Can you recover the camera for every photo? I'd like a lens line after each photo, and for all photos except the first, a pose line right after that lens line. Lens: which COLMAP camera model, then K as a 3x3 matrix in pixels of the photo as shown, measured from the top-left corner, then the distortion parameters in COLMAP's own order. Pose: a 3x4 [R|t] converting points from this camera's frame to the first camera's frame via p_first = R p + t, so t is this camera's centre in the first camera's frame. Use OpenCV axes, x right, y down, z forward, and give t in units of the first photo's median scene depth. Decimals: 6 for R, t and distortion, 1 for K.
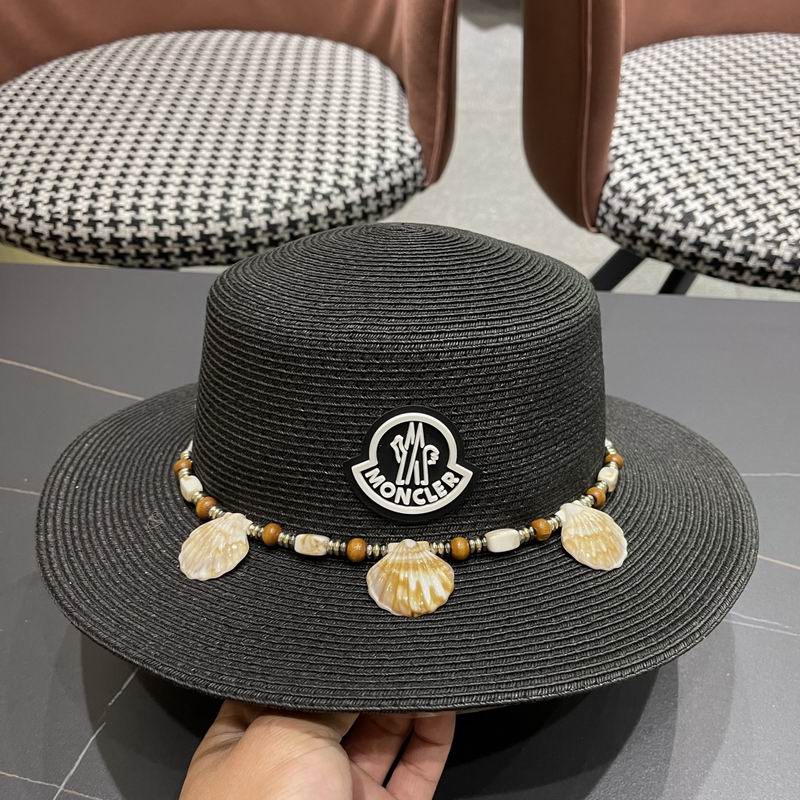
lens RADIAL K [[834.0, 0, 405.6], [0, 834.0, 402.4], [0, 0, 1]] dist [0.017913, 0.000000]
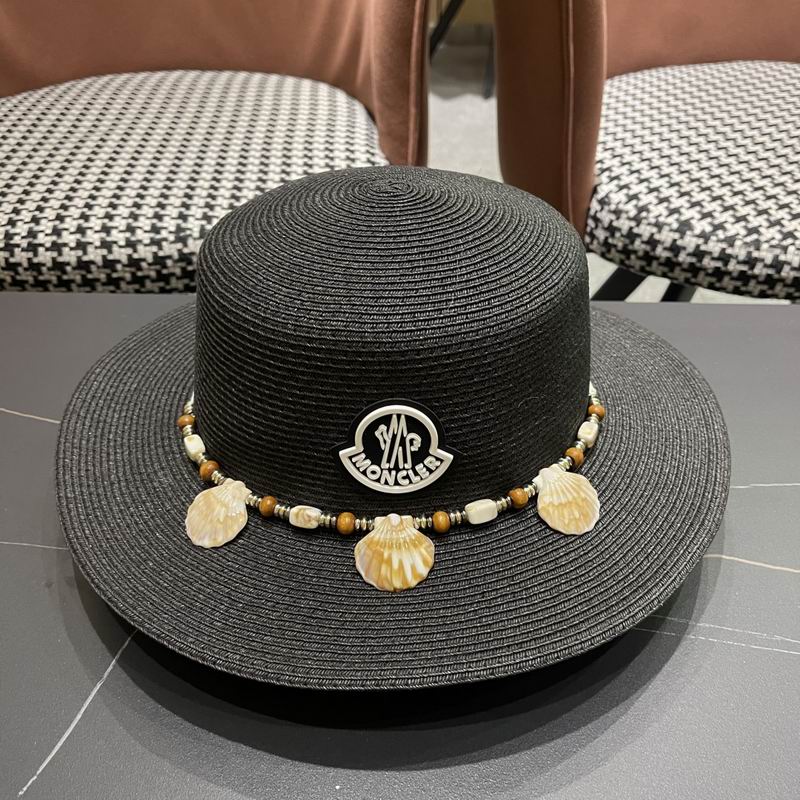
lens RADIAL K [[834.0, 0, 404.7], [0, 834.0, 397.3], [0, 0, 1]] dist [0.017913, 0.000000]
pose [[0.998971, -0.029780, 0.034193, -0.009262], [0.033089, 0.994371, -0.100659, 0.048086], [-0.031002, 0.101687, 0.994333, 0.102279]]
